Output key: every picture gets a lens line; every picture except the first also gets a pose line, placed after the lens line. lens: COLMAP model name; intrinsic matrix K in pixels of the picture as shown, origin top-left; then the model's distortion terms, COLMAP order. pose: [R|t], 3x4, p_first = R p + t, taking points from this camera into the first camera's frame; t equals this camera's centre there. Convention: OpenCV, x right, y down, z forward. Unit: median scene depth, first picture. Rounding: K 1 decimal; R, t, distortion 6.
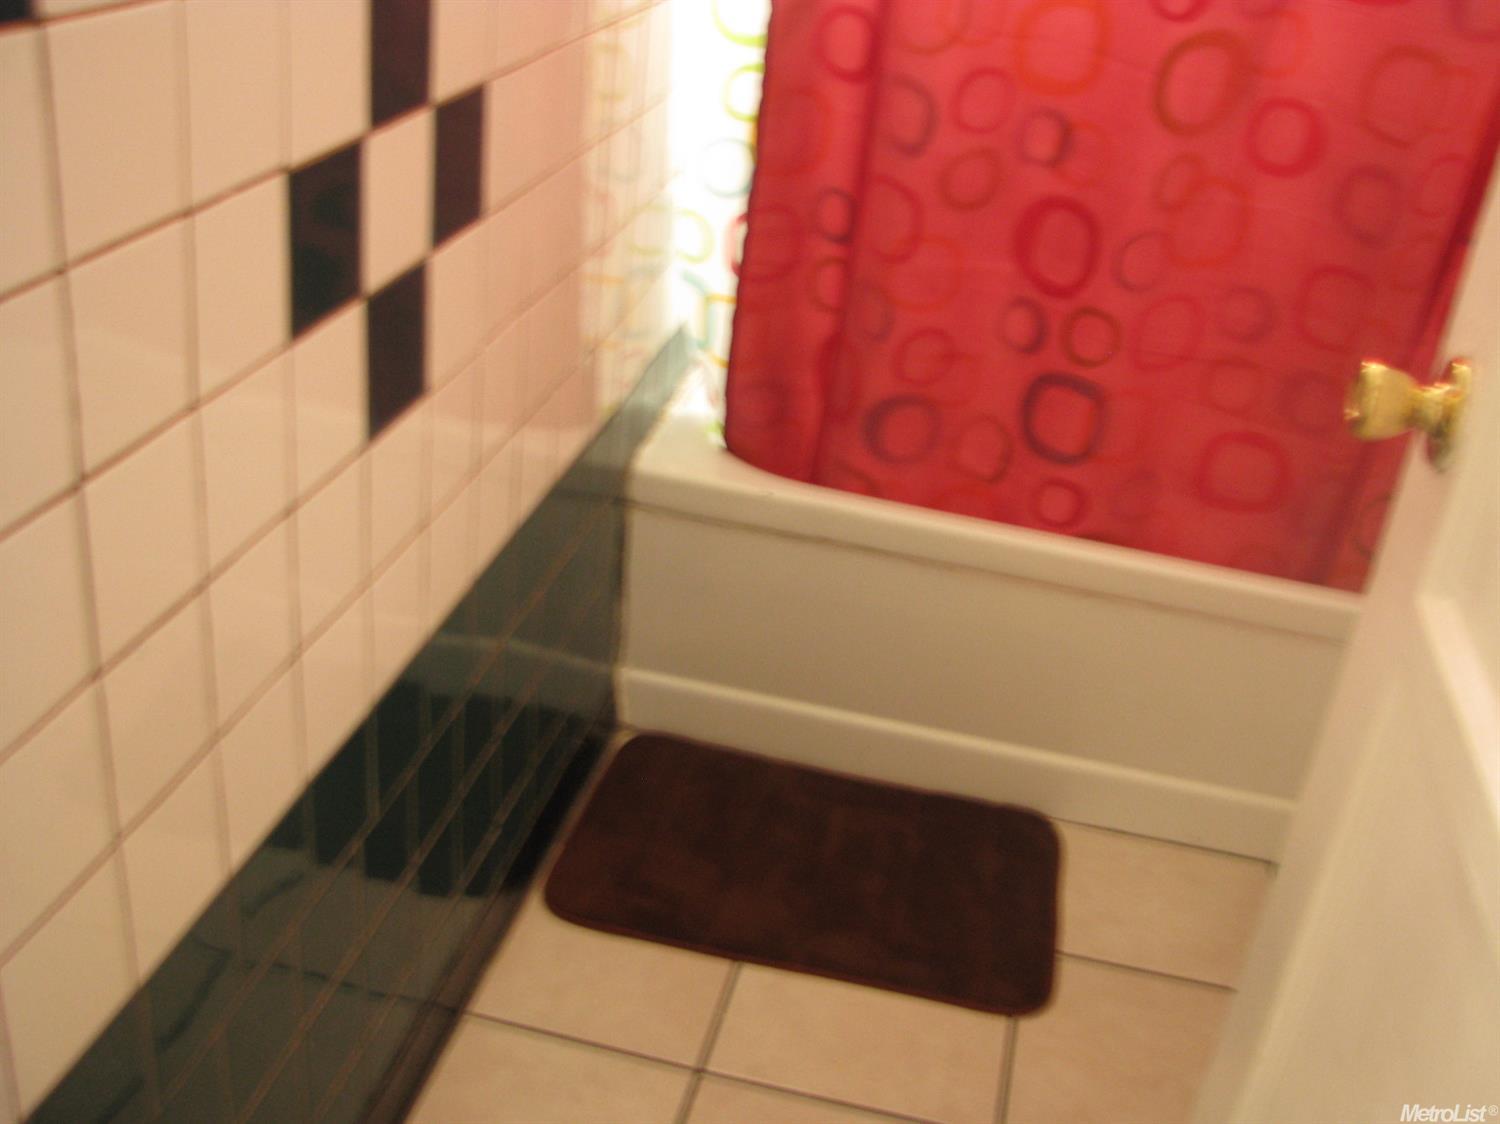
lens RADIAL K [[1577.1, 0, 751.8], [0, 1577.1, 588.9], [0, 0, 1]] dist [-0.200379, 0.271177]
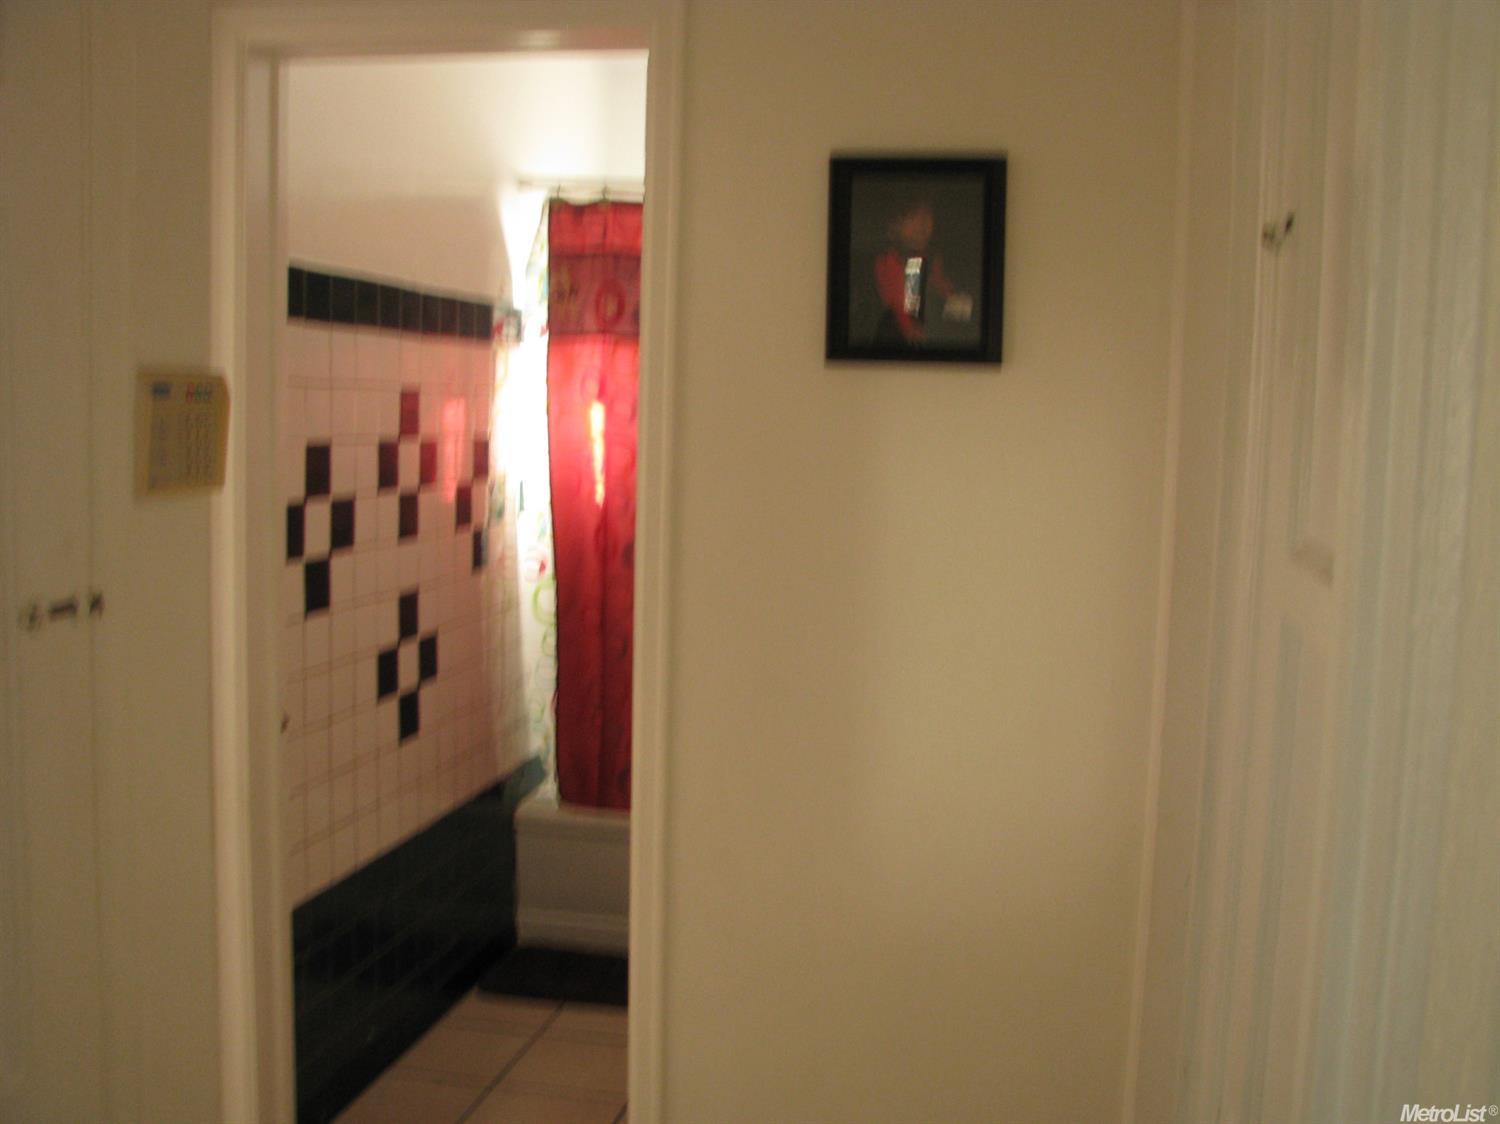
lens RADIAL K [[1577.1, 0, 751.8], [0, 1577.1, 588.9], [0, 0, 1]] dist [-0.200379, 0.271177]
pose [[0.996696, -0.080533, 0.010590, 0.409549], [0.078766, 0.926418, -0.368165, 0.755219], [0.019839, 0.367783, 0.929700, -1.833039]]
